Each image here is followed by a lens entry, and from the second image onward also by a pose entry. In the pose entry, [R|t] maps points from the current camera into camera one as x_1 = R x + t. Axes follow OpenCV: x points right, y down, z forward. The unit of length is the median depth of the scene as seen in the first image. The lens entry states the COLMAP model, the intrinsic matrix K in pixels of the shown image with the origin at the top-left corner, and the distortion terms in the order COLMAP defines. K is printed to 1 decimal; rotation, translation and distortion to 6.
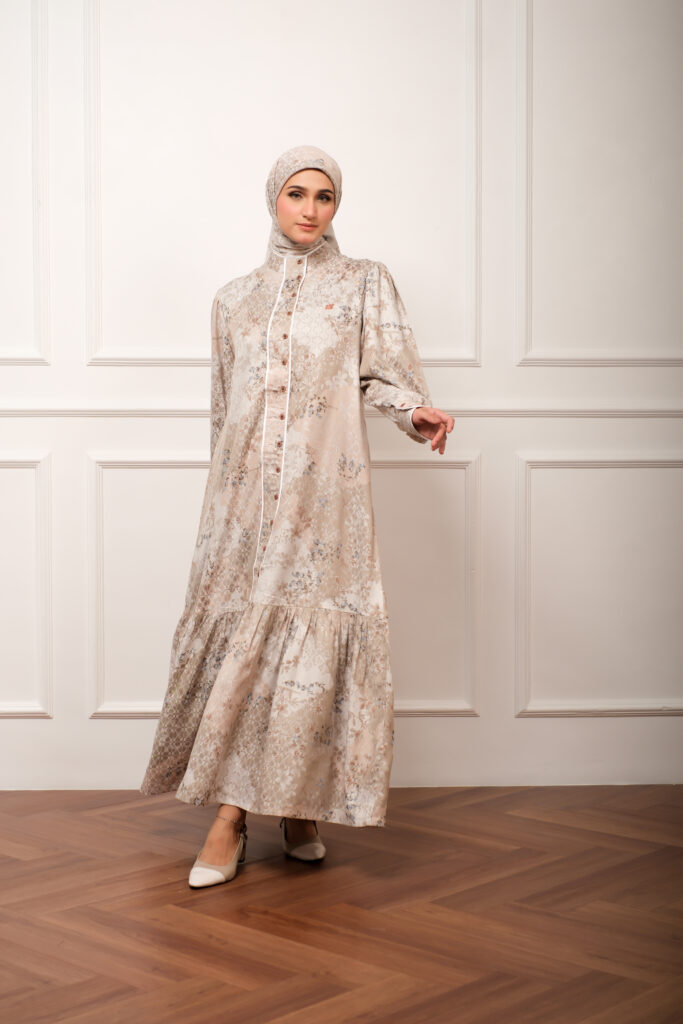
lens RADIAL K [[1582.8, 0, 346.1], [0, 1582.8, 519.7], [0, 0, 1]] dist [-0.012027, 0.000000]
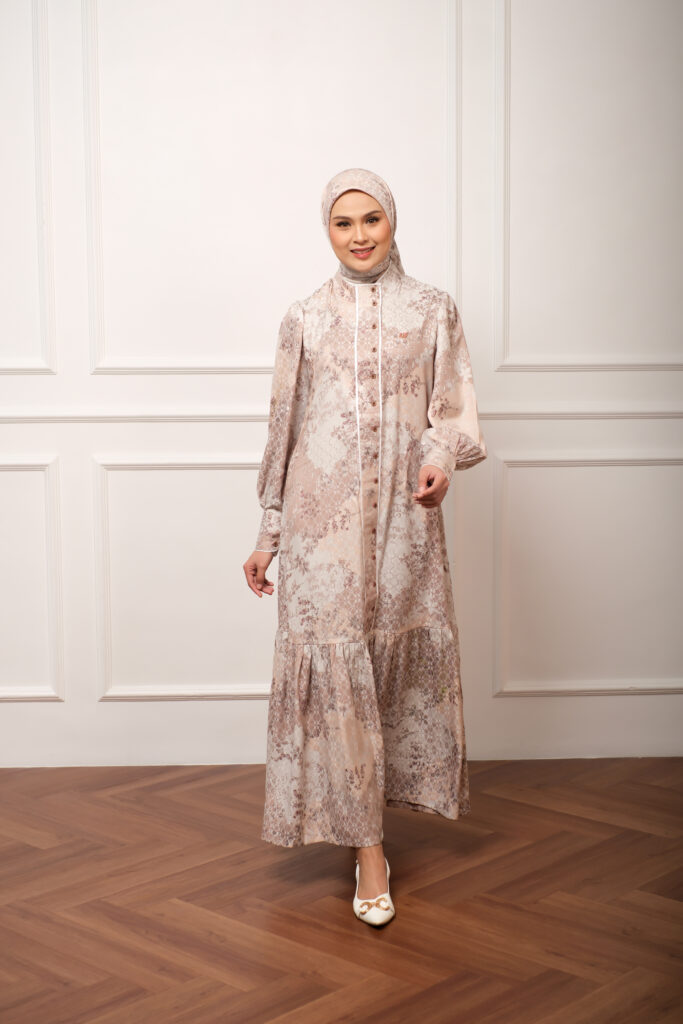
lens RADIAL K [[1582.8, 0, 353.7], [0, 1582.8, 510.4], [0, 0, 1]] dist [-0.012027, 0.000000]
pose [[0.999984, -0.005006, 0.002752, 0.012954], [0.004800, 0.997519, 0.070240, -0.105901], [-0.003096, -0.070226, 0.997526, -0.090942]]
